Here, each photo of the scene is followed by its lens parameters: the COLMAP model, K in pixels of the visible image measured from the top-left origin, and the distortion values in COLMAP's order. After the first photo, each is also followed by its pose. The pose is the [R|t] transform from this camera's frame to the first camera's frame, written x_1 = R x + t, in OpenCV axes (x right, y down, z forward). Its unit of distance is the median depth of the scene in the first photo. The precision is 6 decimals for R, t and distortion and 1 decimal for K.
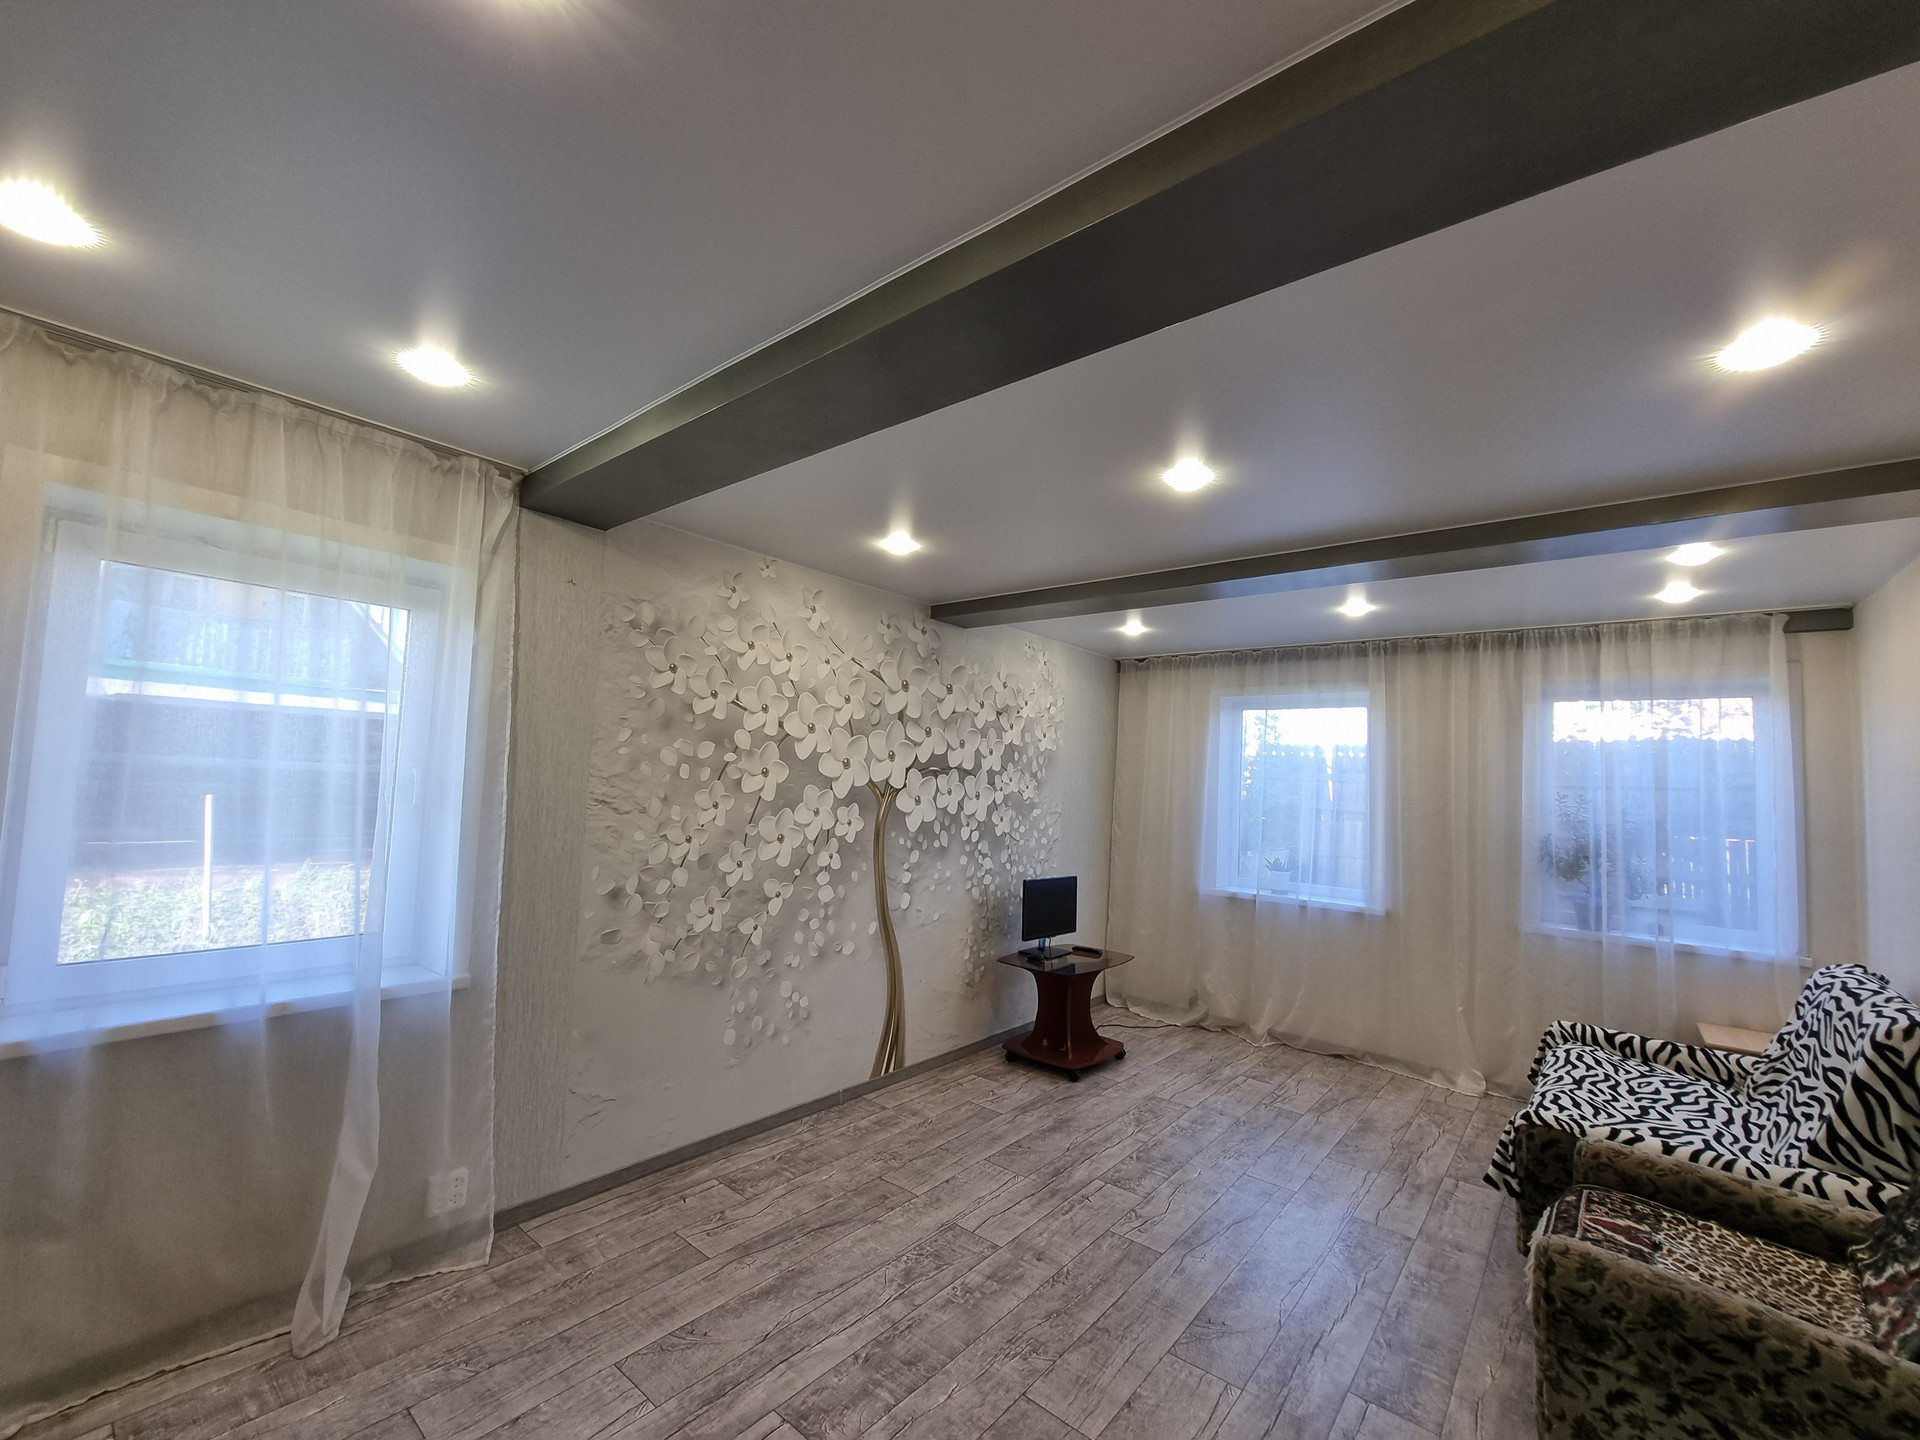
lens RADIAL K [[796.9, 0, 967.2], [0, 796.9, 731.5], [0, 0, 1]] dist [-0.007651, 0.000558]
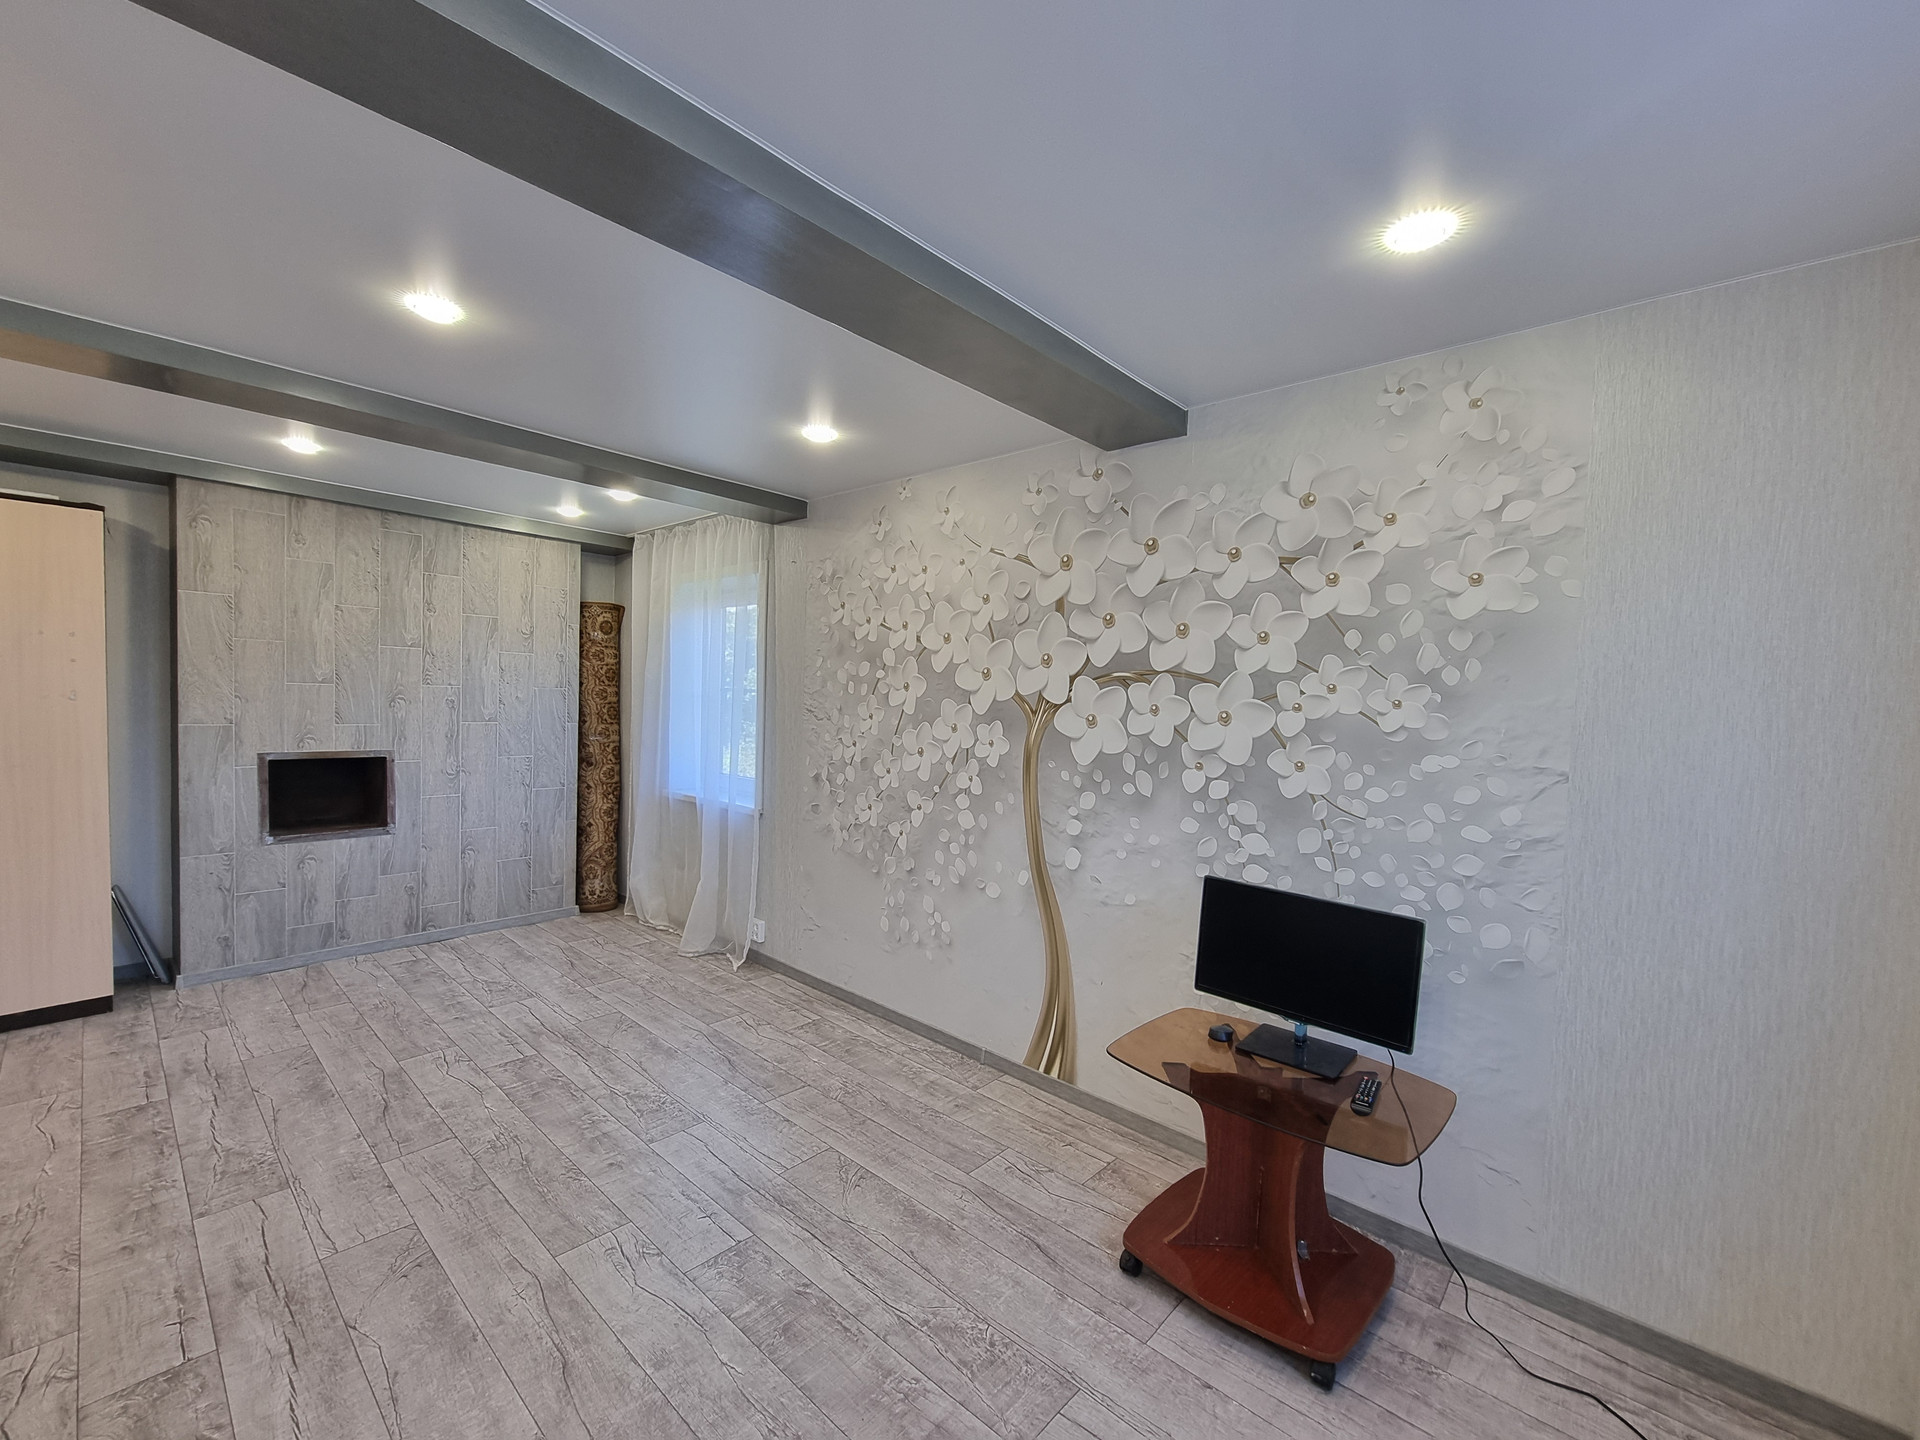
lens RADIAL K [[796.9, 0, 967.2], [0, 796.9, 731.5], [0, 0, 1]] dist [-0.007651, 0.000558]
pose [[-0.054327, -0.005067, -0.998510, 0.682537], [0.026064, 0.999639, -0.006491, 0.103579], [0.998183, -0.026377, -0.054175, 0.990737]]
